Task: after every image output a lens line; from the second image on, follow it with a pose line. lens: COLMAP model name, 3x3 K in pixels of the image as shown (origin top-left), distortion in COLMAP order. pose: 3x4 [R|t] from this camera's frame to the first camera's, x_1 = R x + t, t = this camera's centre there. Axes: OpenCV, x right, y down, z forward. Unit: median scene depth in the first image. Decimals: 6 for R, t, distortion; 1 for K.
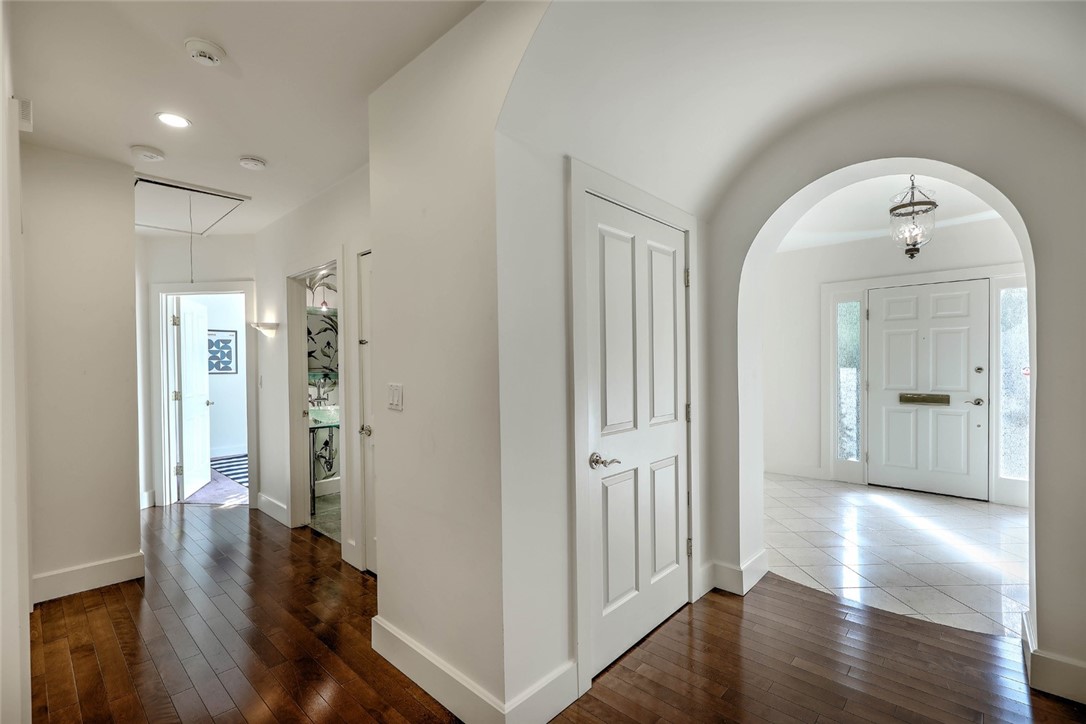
lens RADIAL K [[485.1, 0, 545.1], [0, 485.1, 364.0], [0, 0, 1]] dist [0.000486, 0.000064]
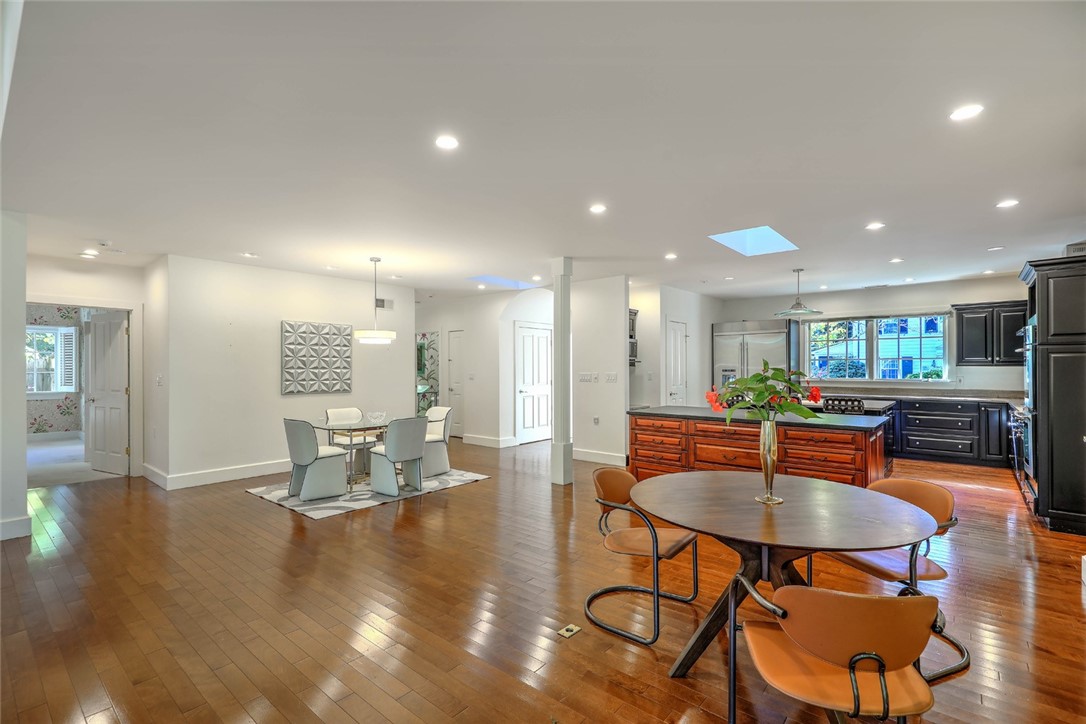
lens RADIAL K [[485.1, 0, 543.6], [0, 485.1, 360.4], [0, 0, 1]] dist [0.000486, 0.000064]
pose [[0.998398, 0.010150, 0.055660, 0.059872], [-0.009182, 0.999803, -0.017617, 0.004796], [-0.055828, 0.017078, 0.998294, -2.954178]]
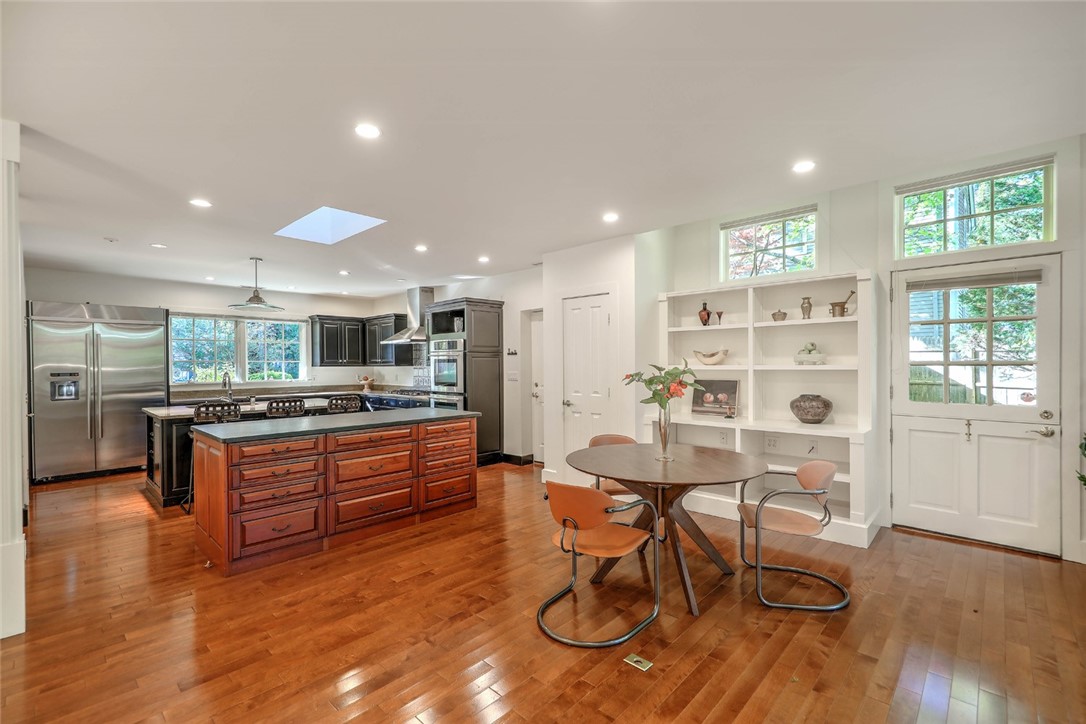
lens RADIAL K [[485.1, 0, 545.2], [0, 485.1, 368.5], [0, 0, 1]] dist [0.000486, 0.000064]
pose [[0.004731, 0.002798, 0.999985, -3.067740], [0.013792, 0.999901, -0.002863, 0.021105], [-0.999894, 0.013805, 0.004692, 1.531005]]
